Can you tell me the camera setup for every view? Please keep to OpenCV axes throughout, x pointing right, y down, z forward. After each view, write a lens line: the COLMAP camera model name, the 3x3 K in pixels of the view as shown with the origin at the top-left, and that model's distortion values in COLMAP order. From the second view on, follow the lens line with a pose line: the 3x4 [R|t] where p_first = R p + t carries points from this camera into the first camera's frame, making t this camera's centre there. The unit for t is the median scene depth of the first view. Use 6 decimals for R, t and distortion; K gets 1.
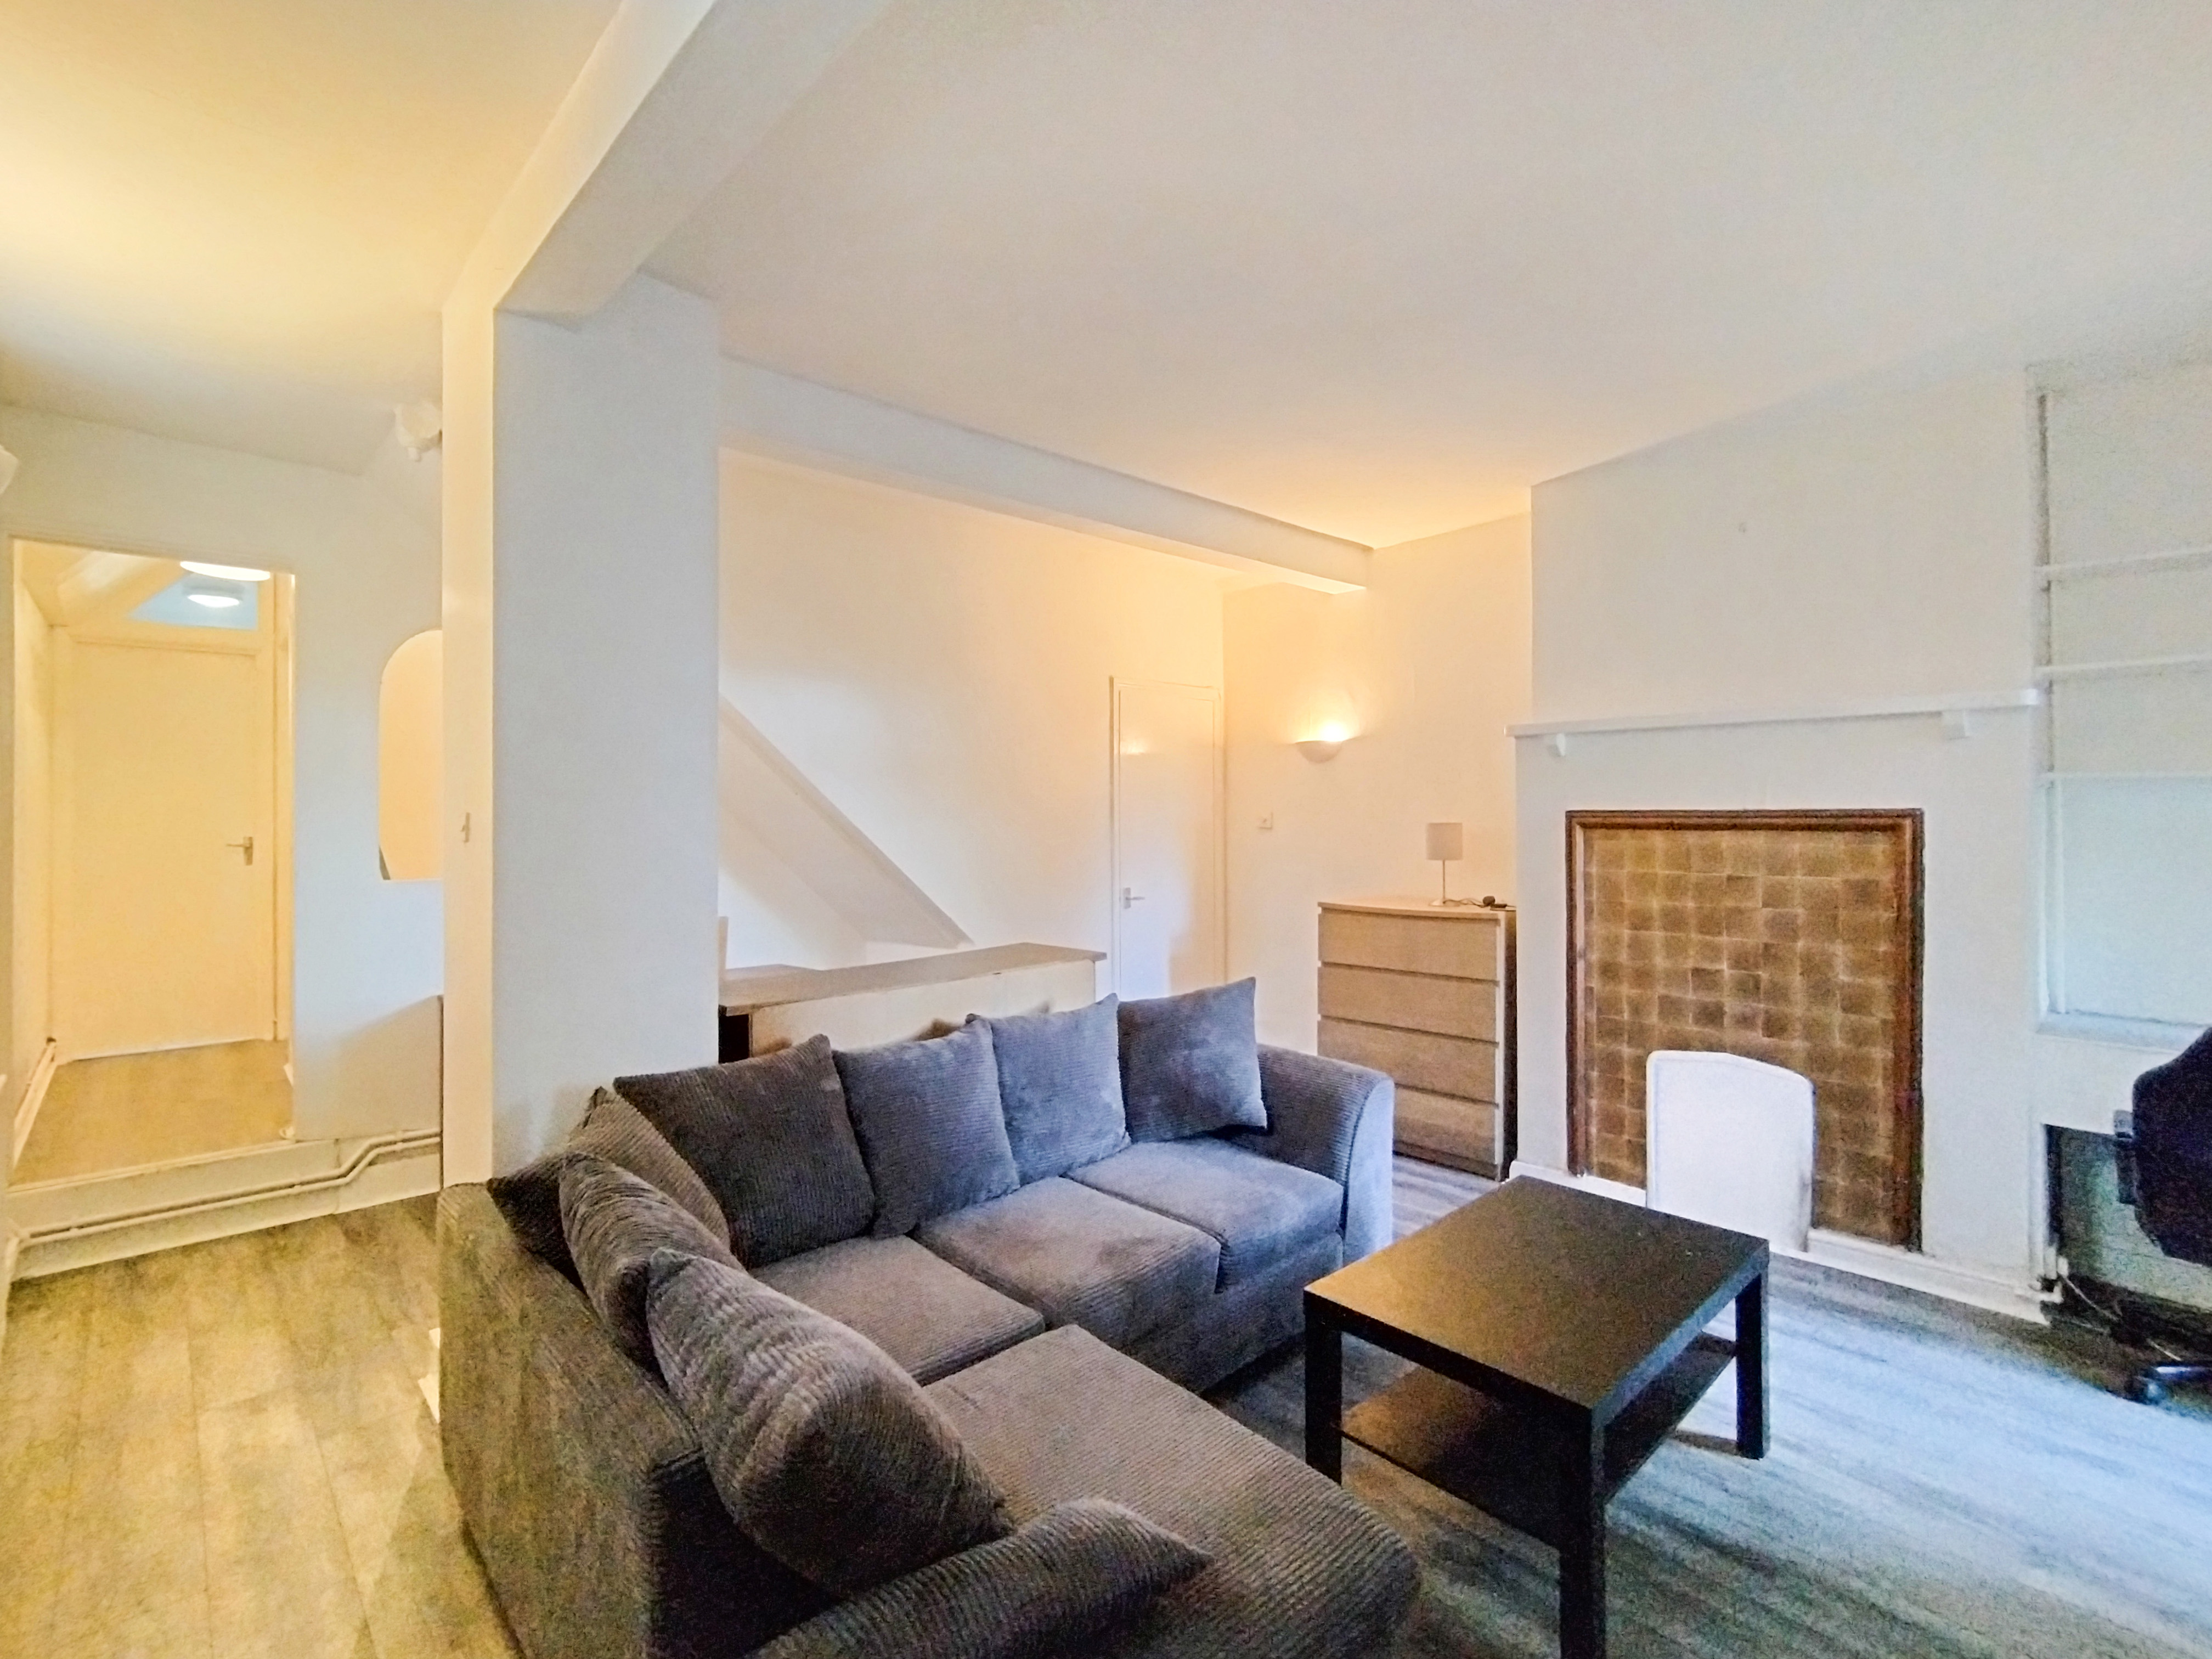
lens RADIAL K [[1026.8, 0, 1098.6], [0, 1026.8, 820.5], [0, 0, 1]] dist [0.002496, 0.000300]
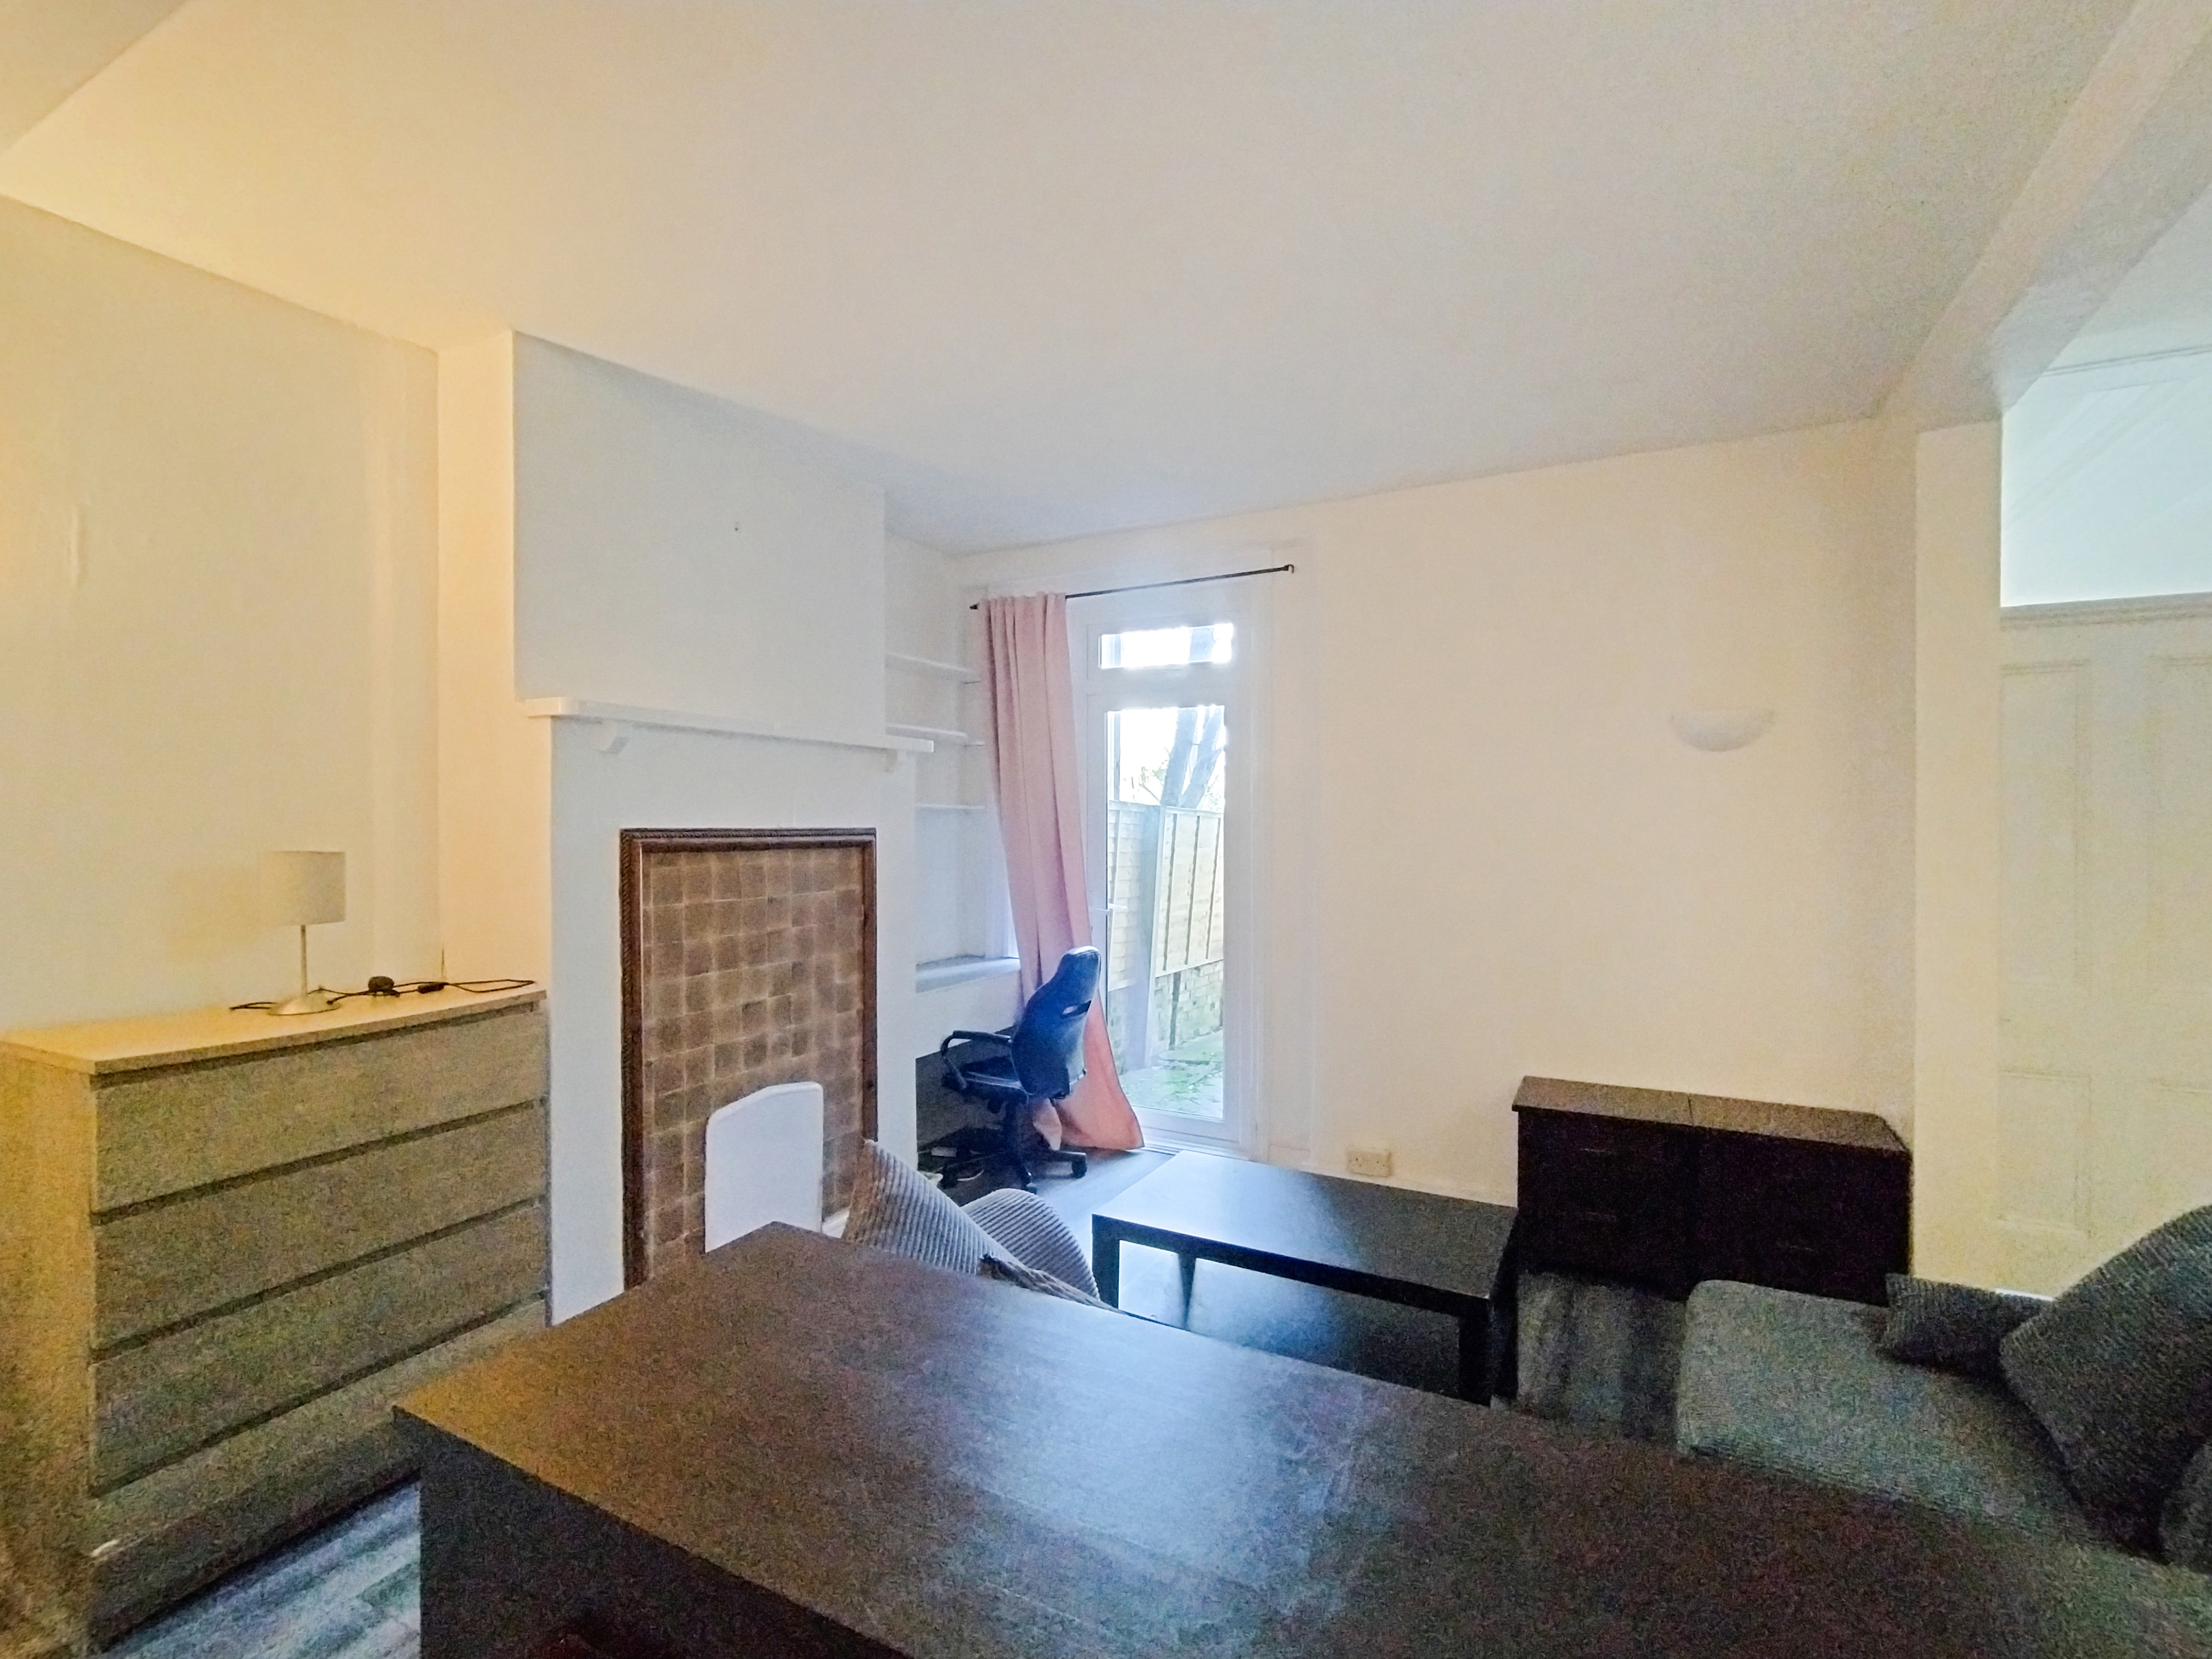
lens RADIAL K [[1026.8, 0, 1098.6], [0, 1026.8, 820.5], [0, 0, 1]] dist [0.002496, 0.000300]
pose [[-0.324777, -0.002455, 0.945787, -0.371558], [-0.001857, 0.999996, 0.001958, -0.019426], [-0.945789, -0.001120, -0.324781, 1.008697]]
